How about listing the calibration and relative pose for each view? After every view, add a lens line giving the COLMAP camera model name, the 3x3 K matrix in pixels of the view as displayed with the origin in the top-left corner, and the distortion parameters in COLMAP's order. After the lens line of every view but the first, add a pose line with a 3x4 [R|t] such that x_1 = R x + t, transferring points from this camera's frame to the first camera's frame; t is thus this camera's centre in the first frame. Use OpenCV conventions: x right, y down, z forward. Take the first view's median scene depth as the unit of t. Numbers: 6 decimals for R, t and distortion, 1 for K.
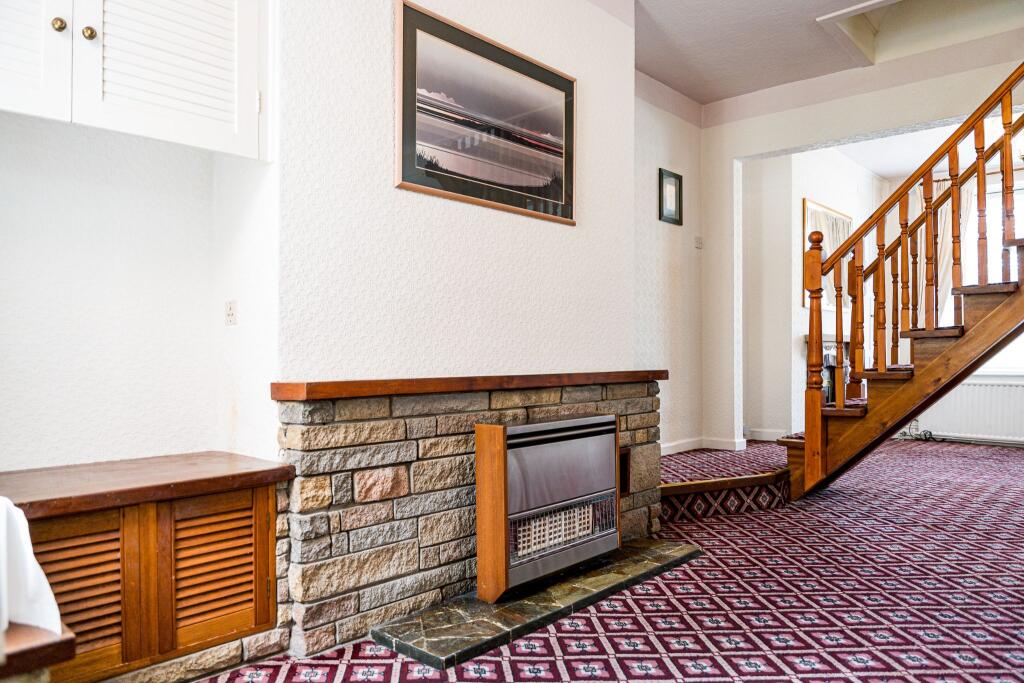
lens RADIAL K [[711.2, 0, 512.0], [0, 711.2, 341.5], [0, 0, 1]] dist [0.000441, 0.000369]
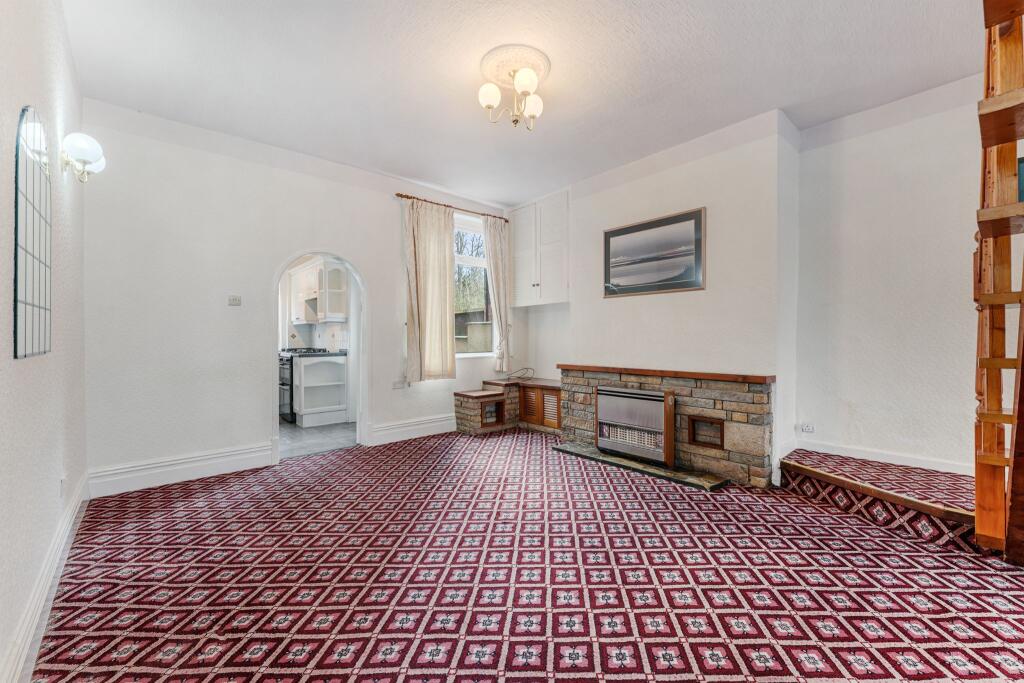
lens RADIAL K [[419.7, 0, 512.0], [0, 419.7, 341.5], [0, 0, 1]] dist [0.000921, 0.000212]
pose [[-0.124636, -0.004187, -0.992194, 1.423973], [0.005880, 0.999970, -0.004959, -0.035826], [0.992185, -0.006452, -0.124607, 0.778454]]
